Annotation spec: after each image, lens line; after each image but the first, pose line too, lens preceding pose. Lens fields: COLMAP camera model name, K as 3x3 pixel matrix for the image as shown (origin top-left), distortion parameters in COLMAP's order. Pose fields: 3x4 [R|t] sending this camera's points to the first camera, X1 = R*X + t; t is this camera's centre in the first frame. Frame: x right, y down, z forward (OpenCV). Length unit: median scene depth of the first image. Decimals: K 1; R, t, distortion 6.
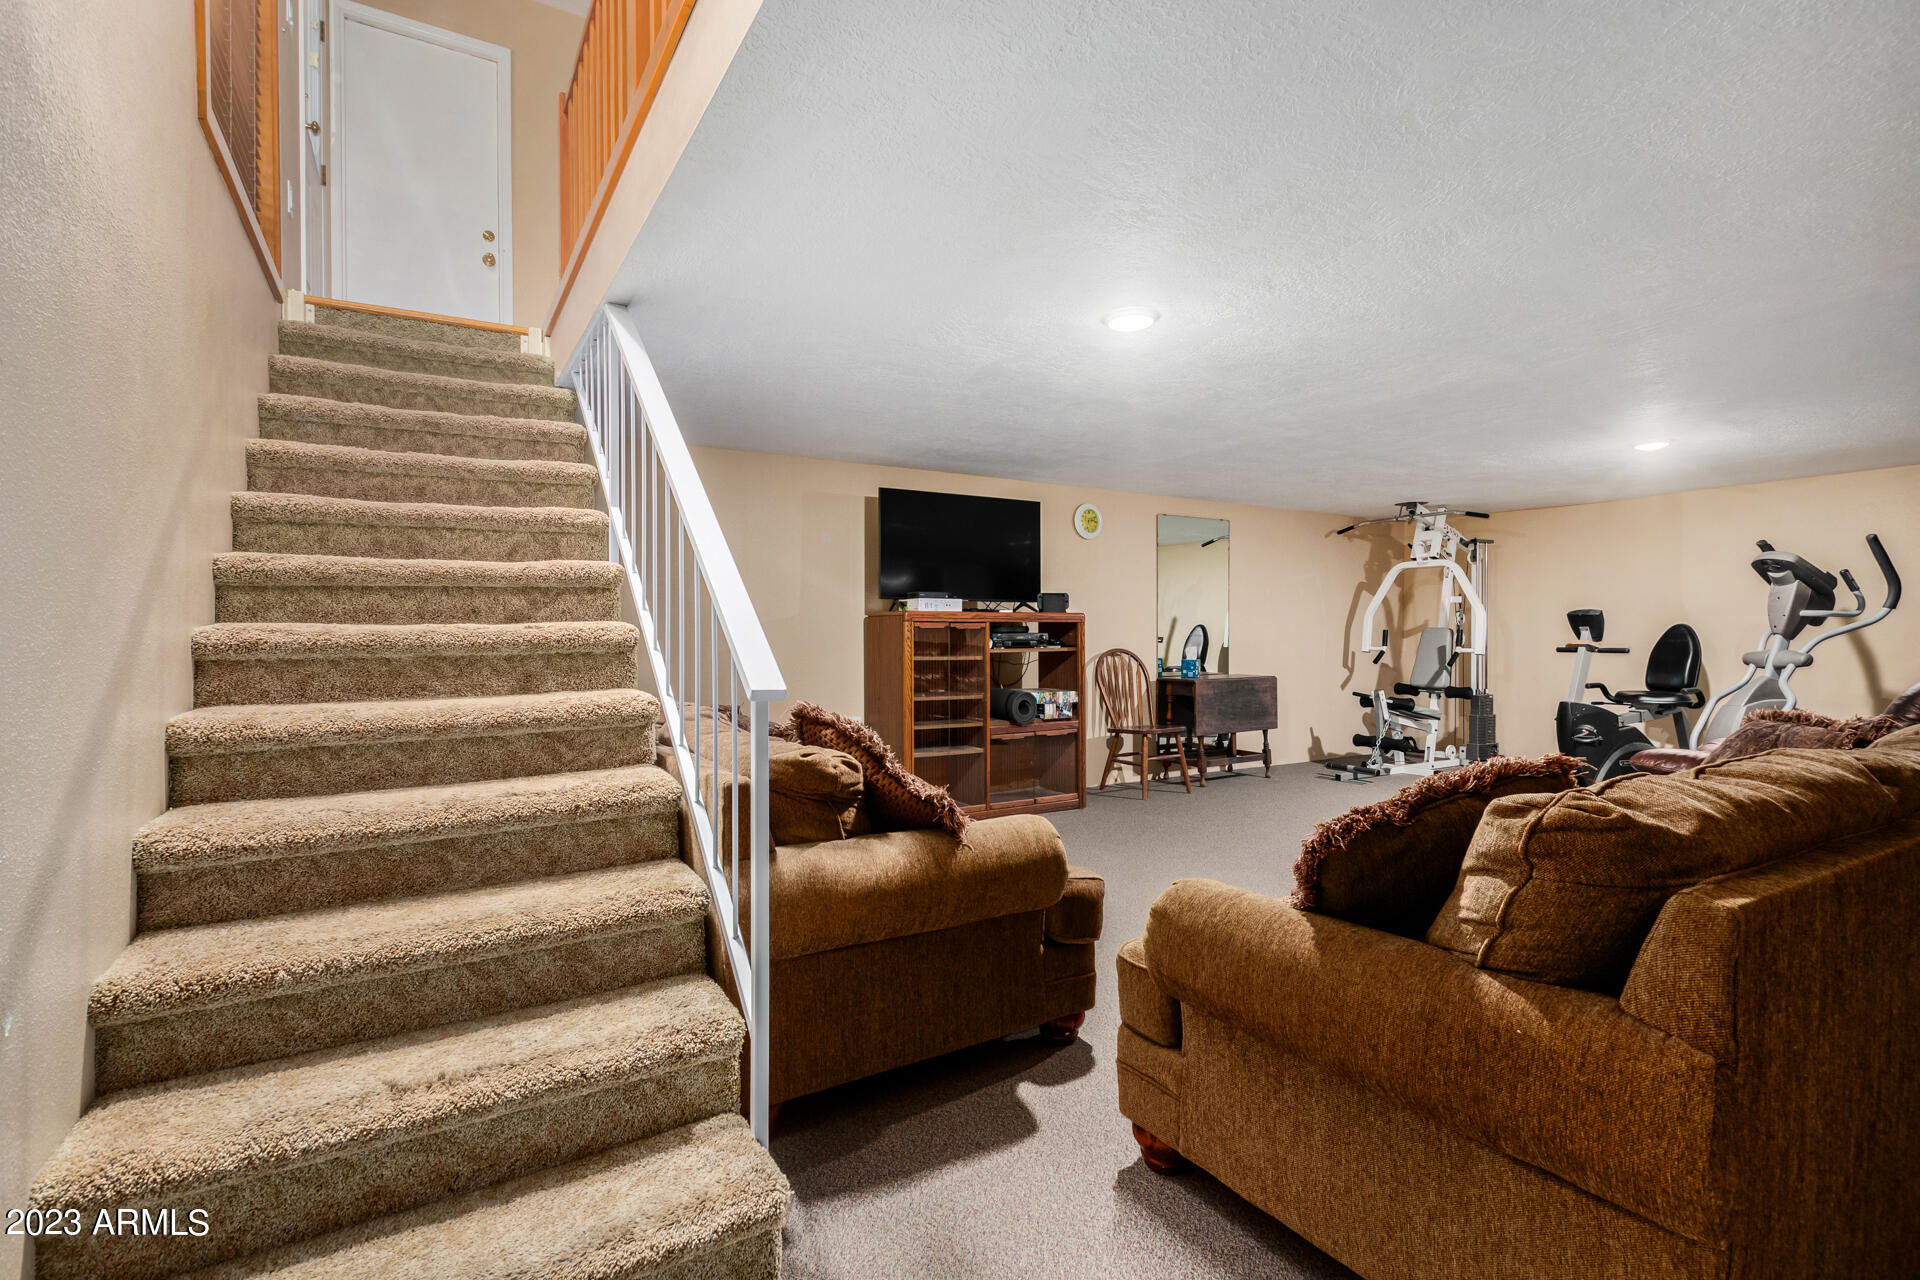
lens RADIAL K [[882.3, 0, 953.5], [0, 882.3, 638.5], [0, 0, 1]] dist [0.007127, -0.003689]
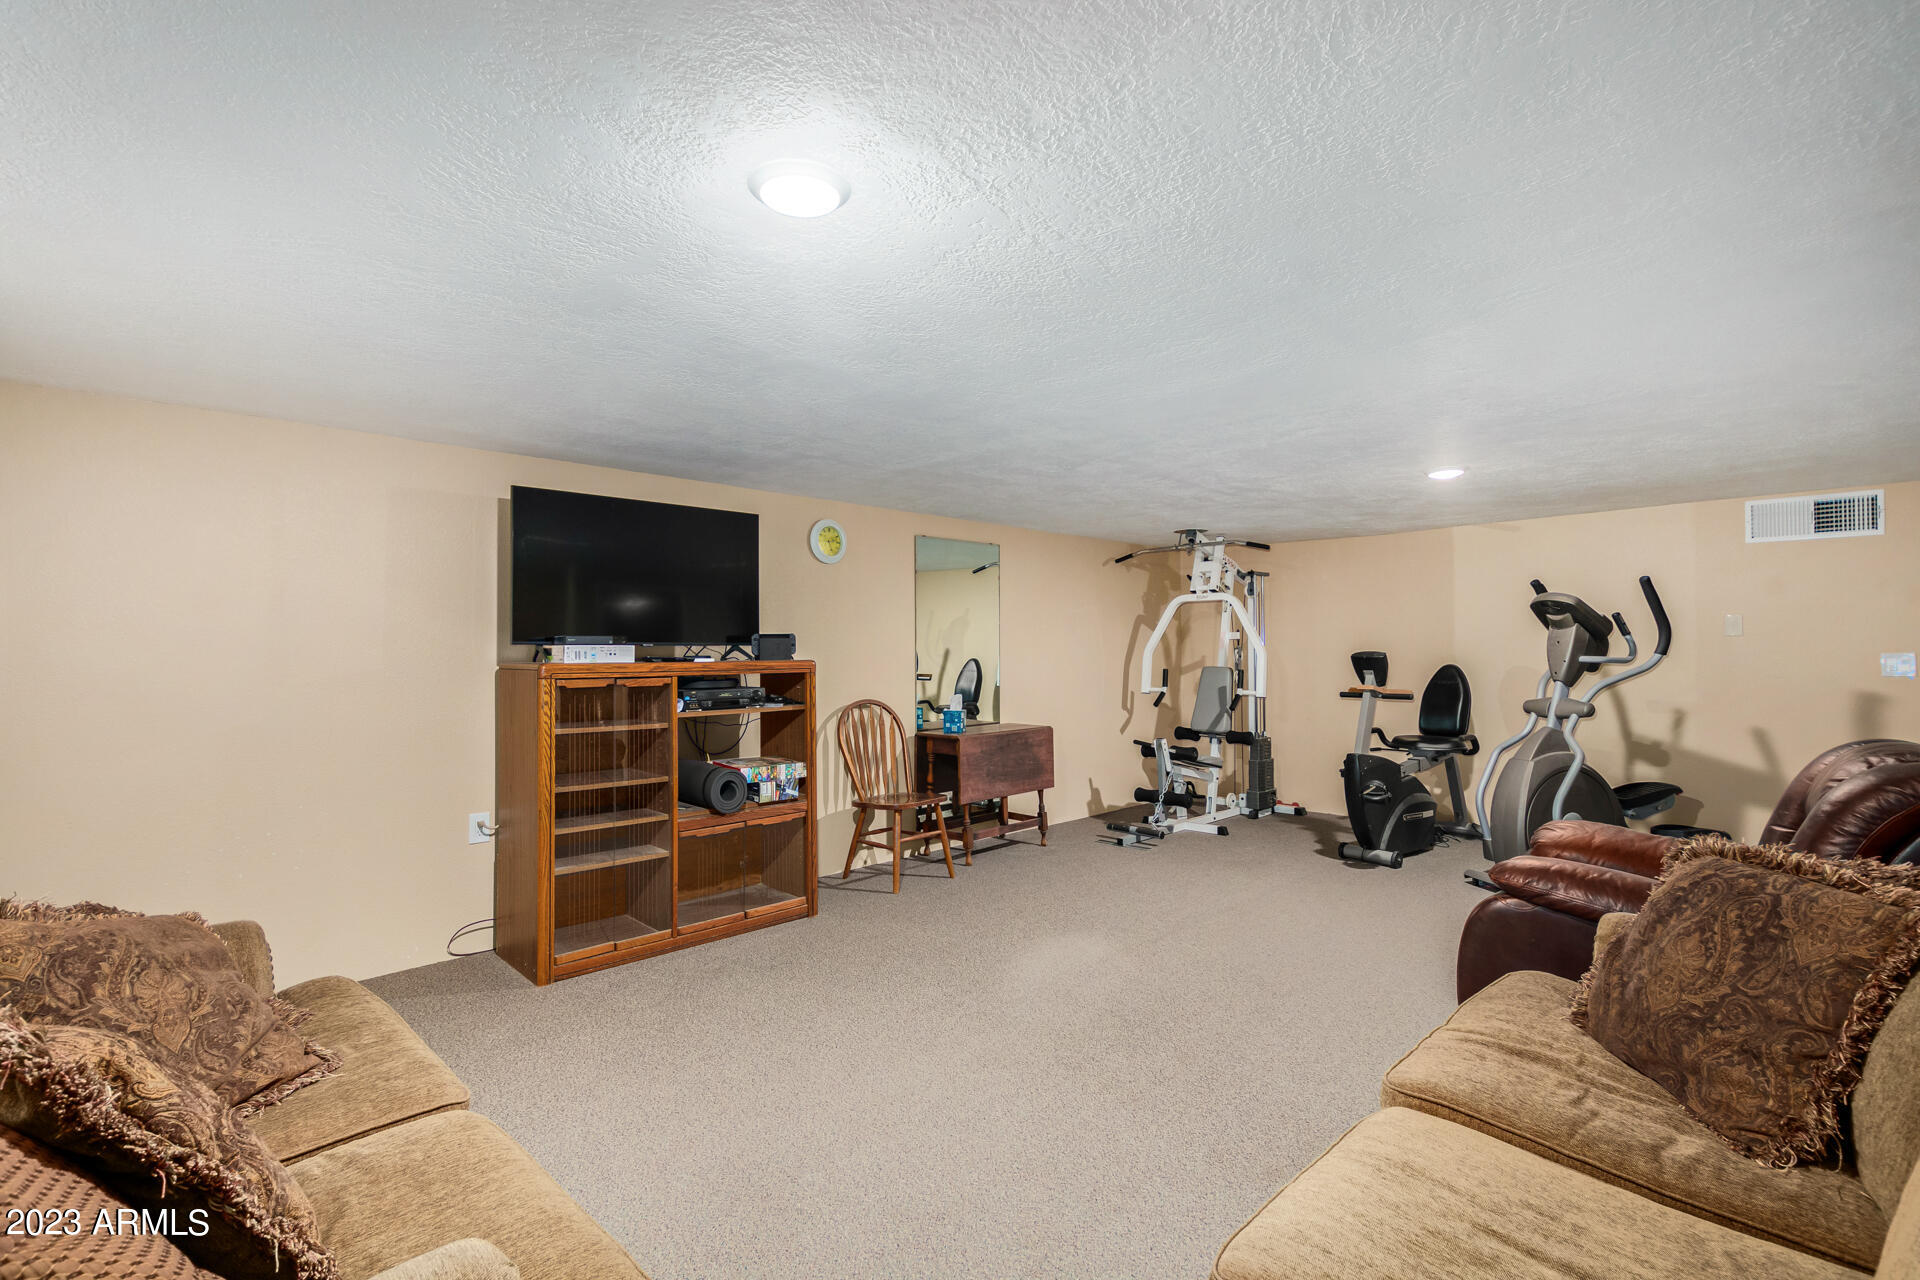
lens RADIAL K [[882.3, 0, 956.0], [0, 882.3, 638.6], [0, 0, 1]] dist [0.007127, -0.003689]
pose [[0.971444, -0.000019, 0.237270, 0.077909], [0.005102, 0.999771, -0.020807, -0.028329], [-0.237215, 0.021423, 0.971221, 0.204606]]
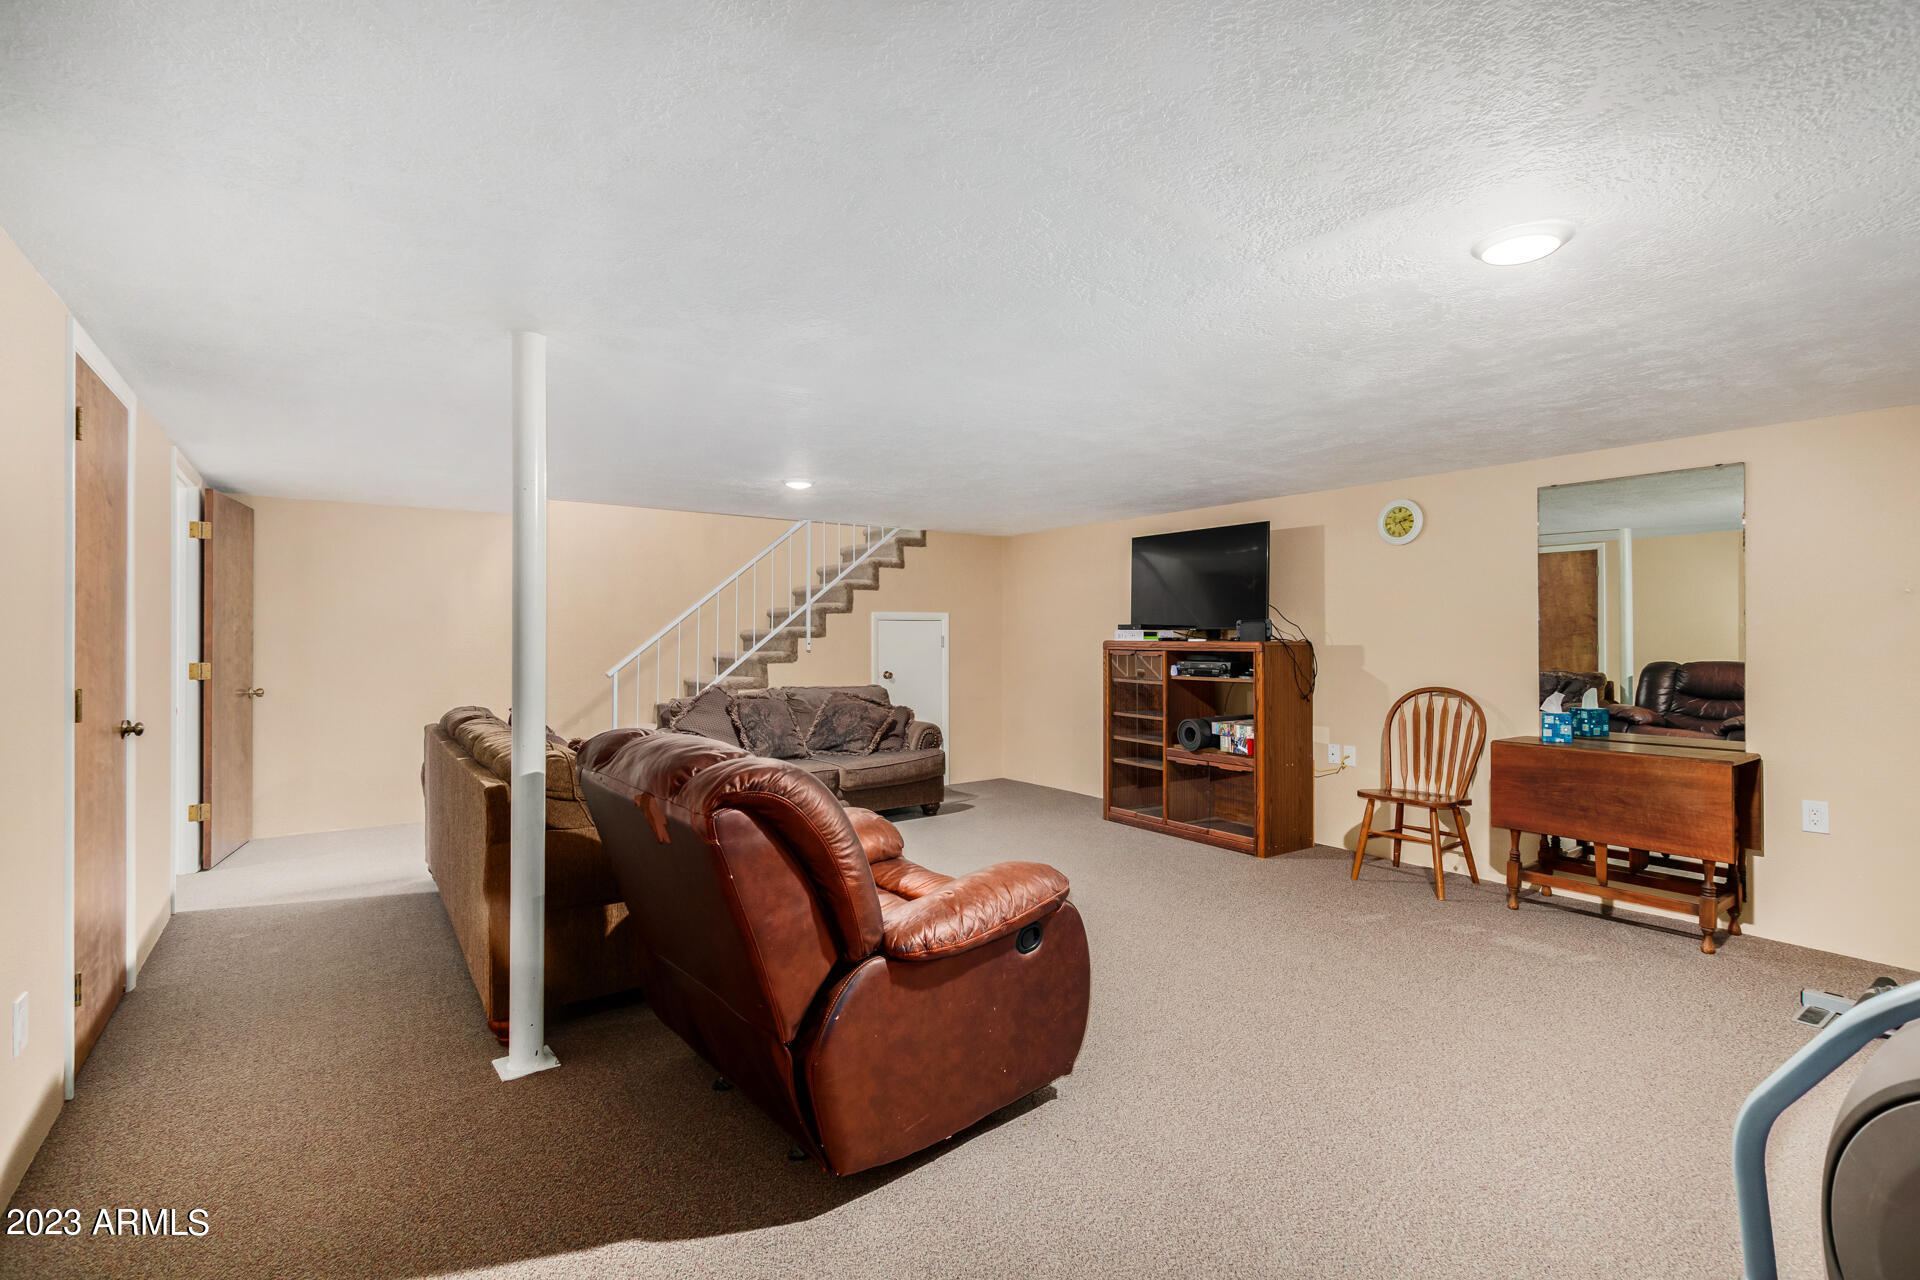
lens RADIAL K [[882.3, 0, 965.7], [0, 882.3, 635.2], [0, 0, 1]] dist [0.007127, -0.003689]
pose [[0.077842, -0.002915, -0.996961, 0.940096], [-0.009162, 0.999951, -0.003639, -0.026772], [0.996924, 0.009418, 0.077812, 0.575774]]
